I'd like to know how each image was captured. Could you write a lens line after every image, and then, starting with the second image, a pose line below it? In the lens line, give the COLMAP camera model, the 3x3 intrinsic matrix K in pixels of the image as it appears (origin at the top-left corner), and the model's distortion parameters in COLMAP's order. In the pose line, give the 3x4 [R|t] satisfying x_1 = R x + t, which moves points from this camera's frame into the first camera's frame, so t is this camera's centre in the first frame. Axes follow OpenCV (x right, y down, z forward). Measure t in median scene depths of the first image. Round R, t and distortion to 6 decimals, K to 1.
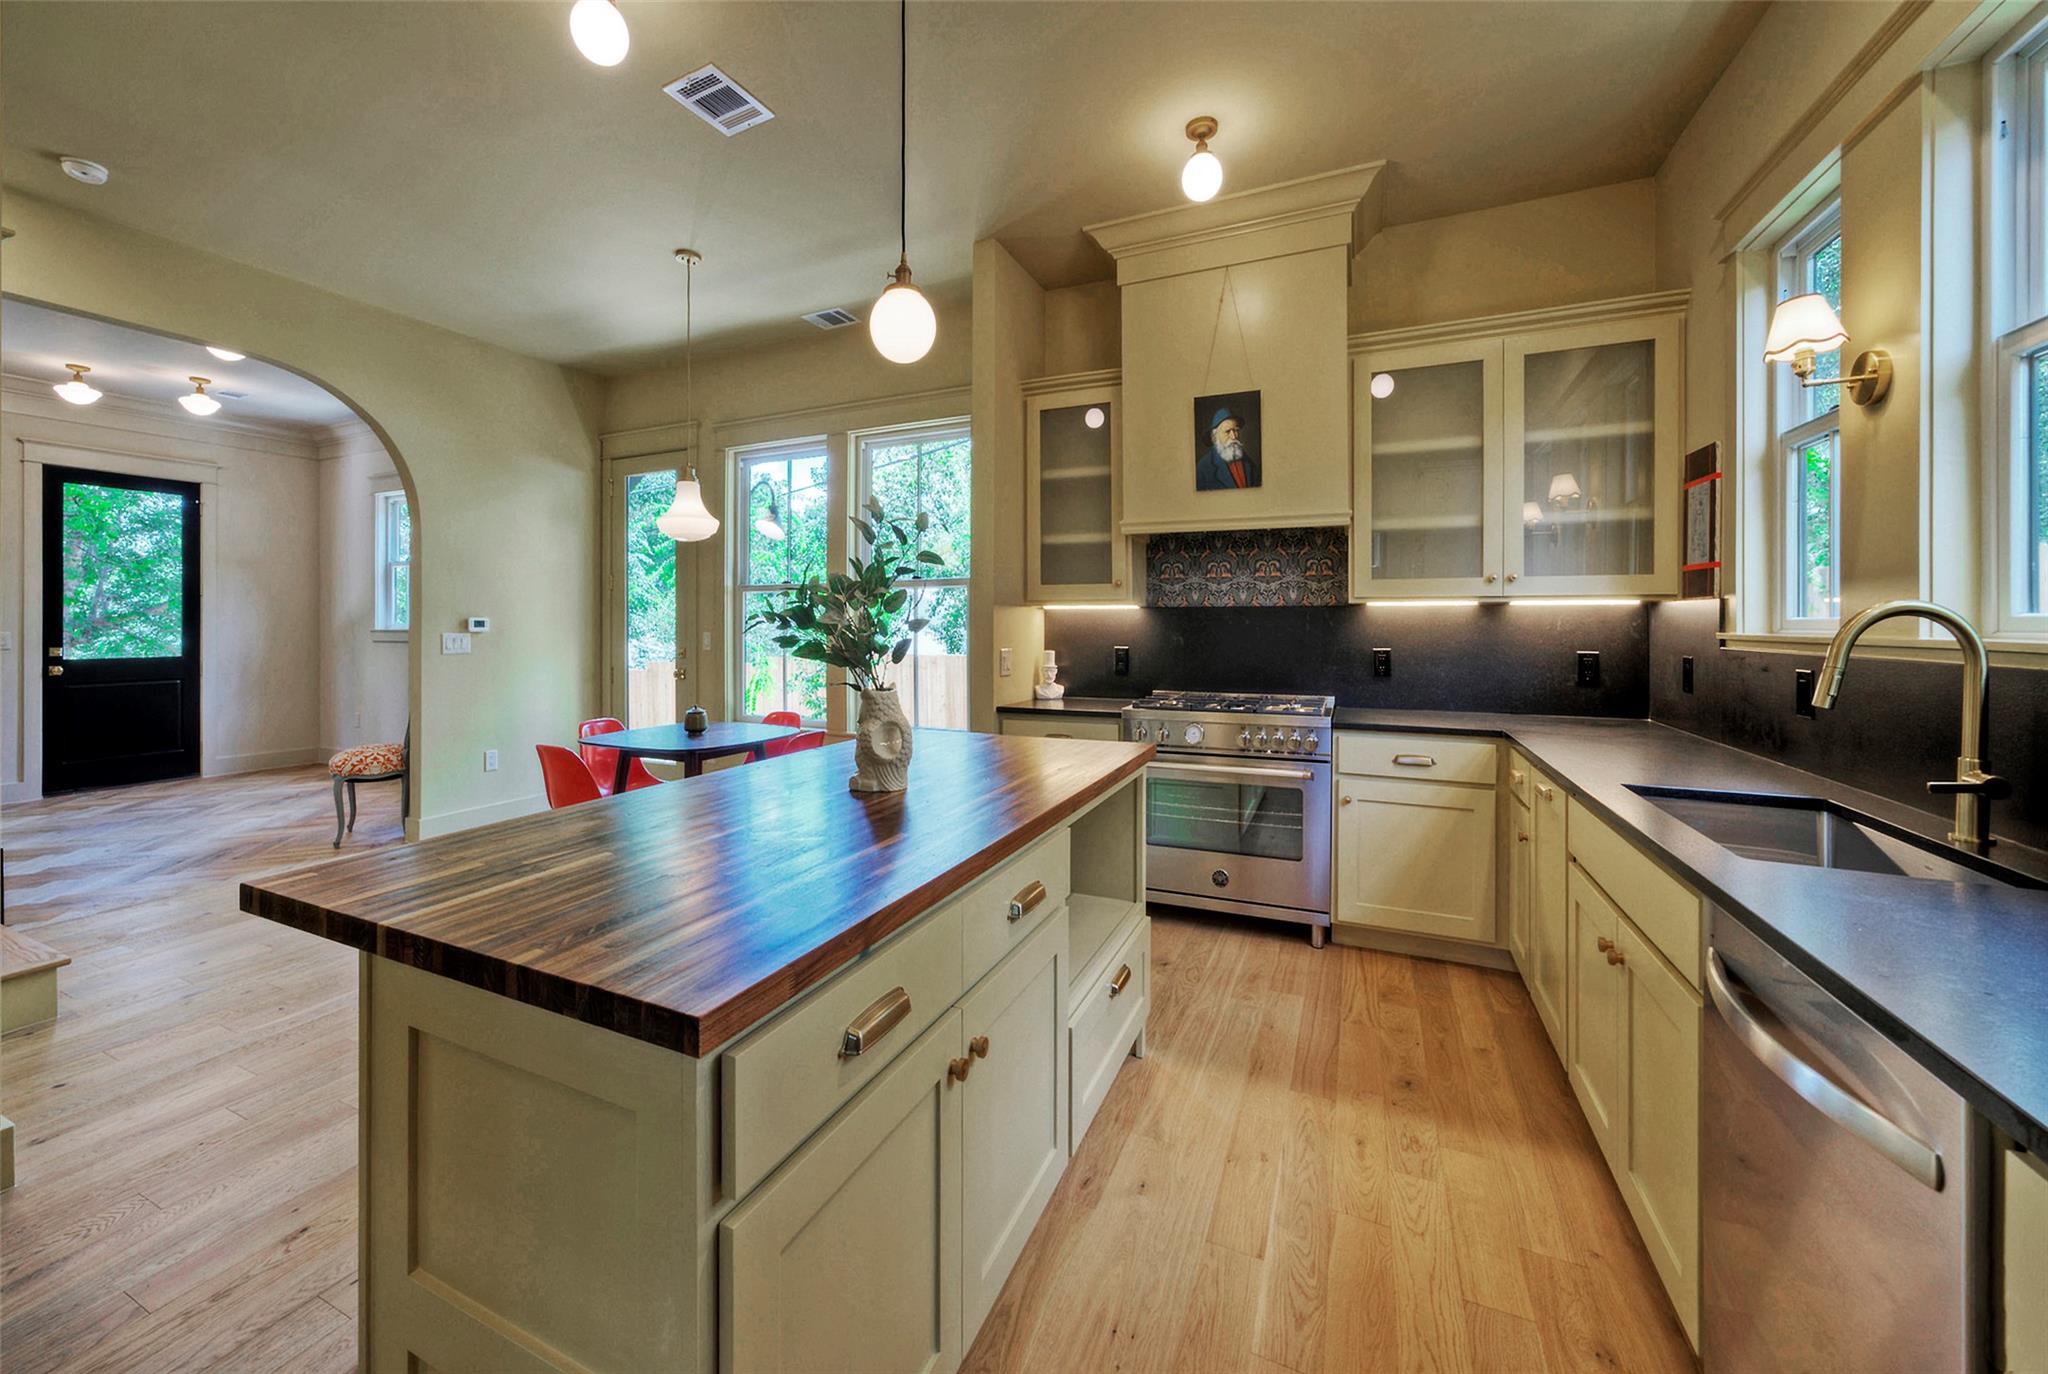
lens RADIAL K [[716.9, 0, 1044.4], [0, 716.9, 625.8], [0, 0, 1]] dist [0.000986, 0.000224]
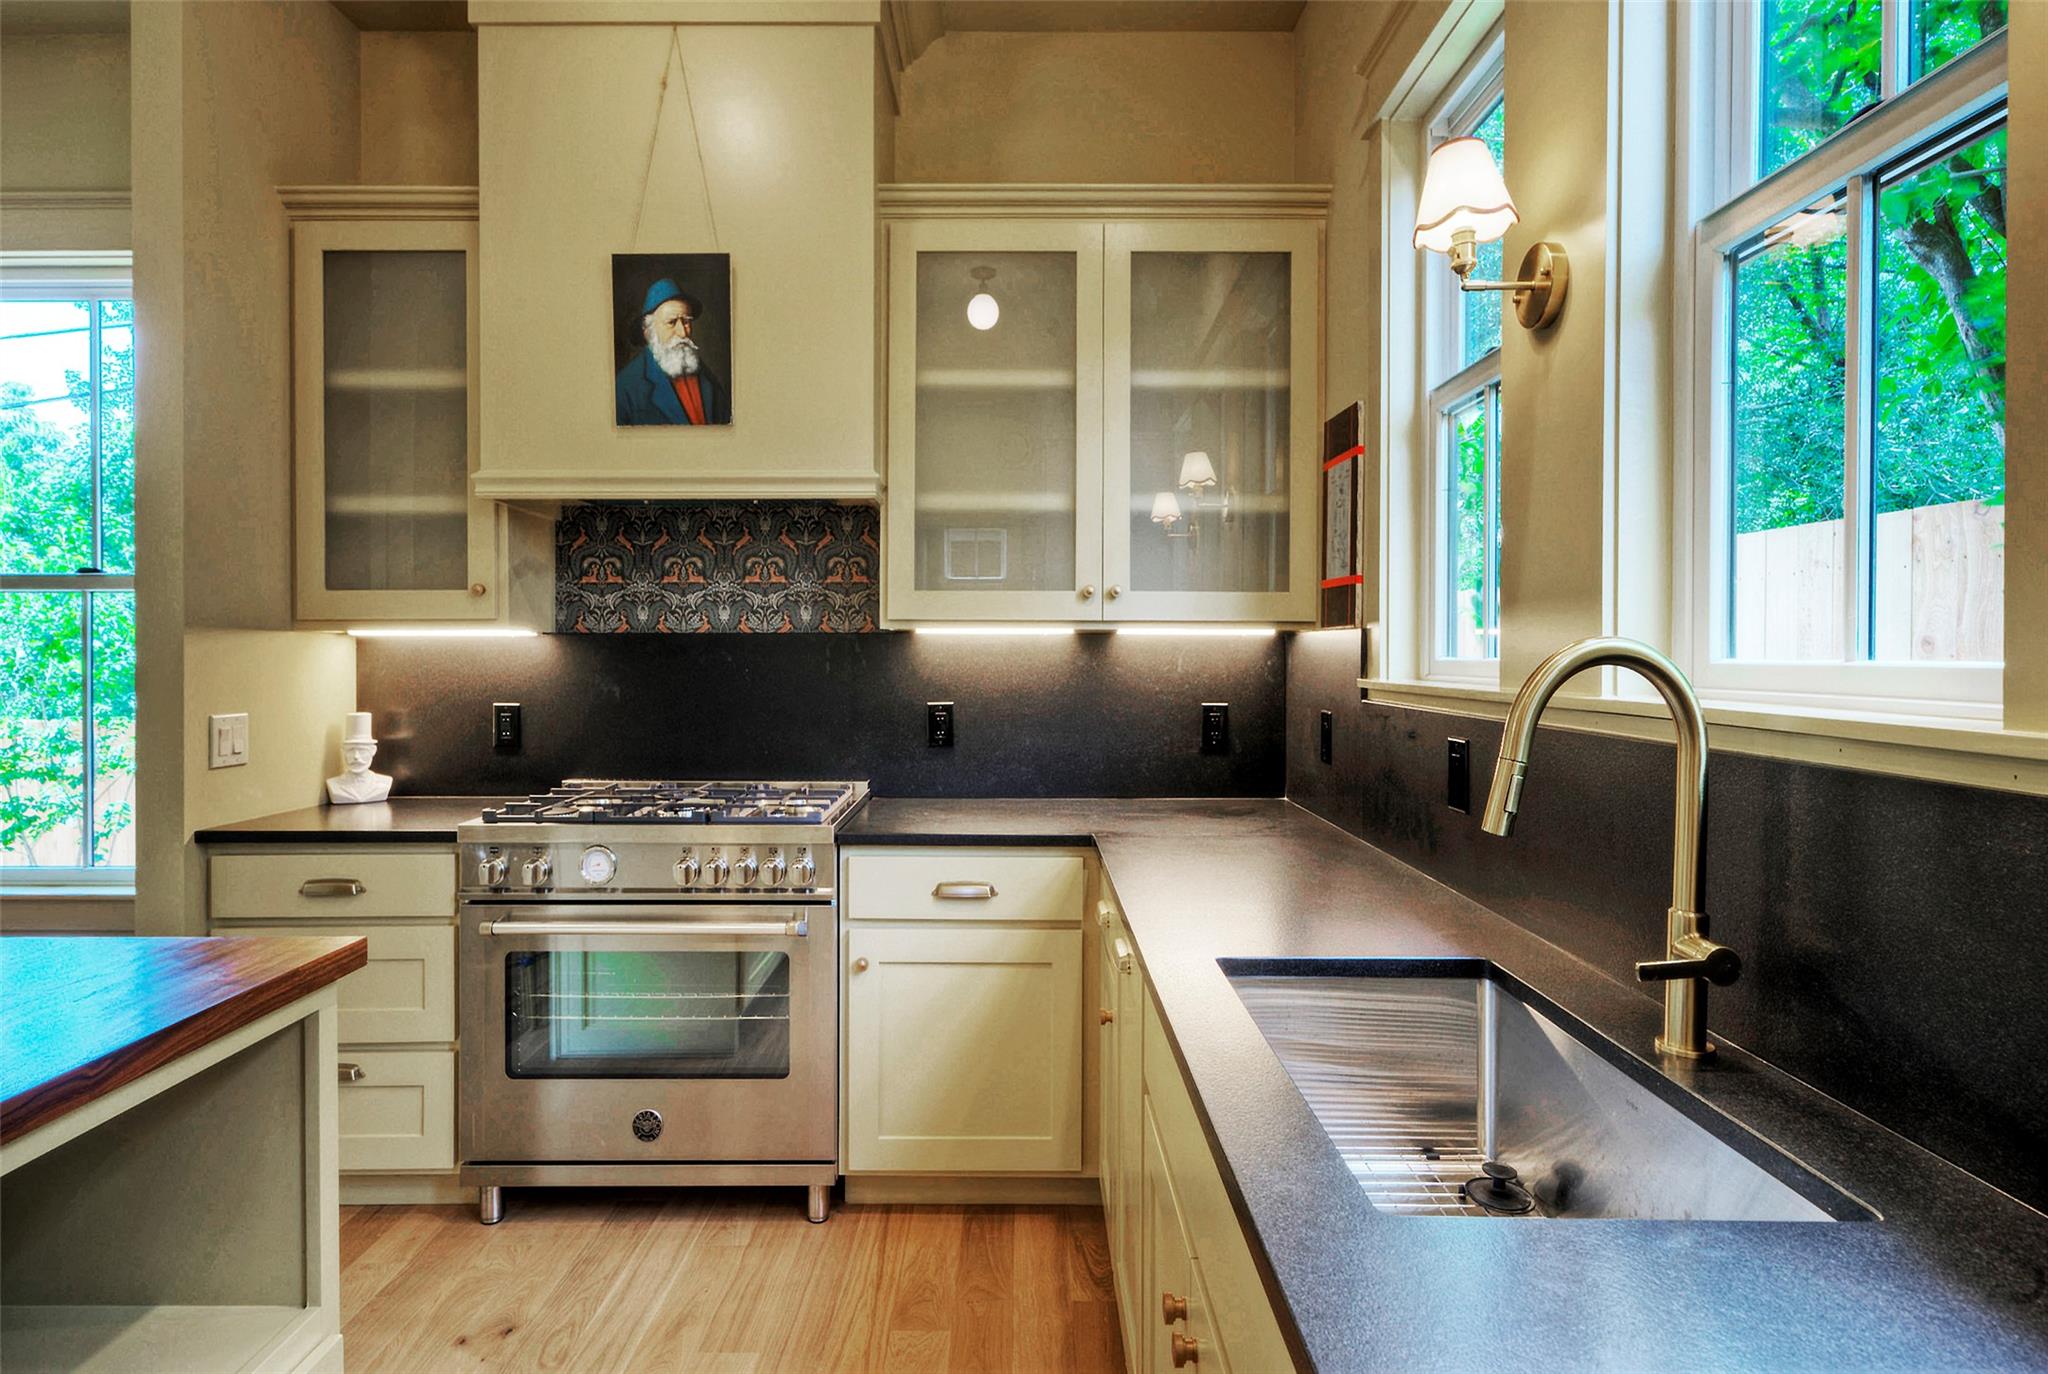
lens RADIAL K [[1028.7, 0, 947.8], [0, 1028.7, 660.3], [0, 0, 1]] dist [0.013225, 0.000118]
pose [[0.934319, -0.002286, 0.356431, 0.185146], [0.000871, 0.999991, 0.004129, -0.010163], [-0.356437, -0.003547, 0.934312, 0.184322]]
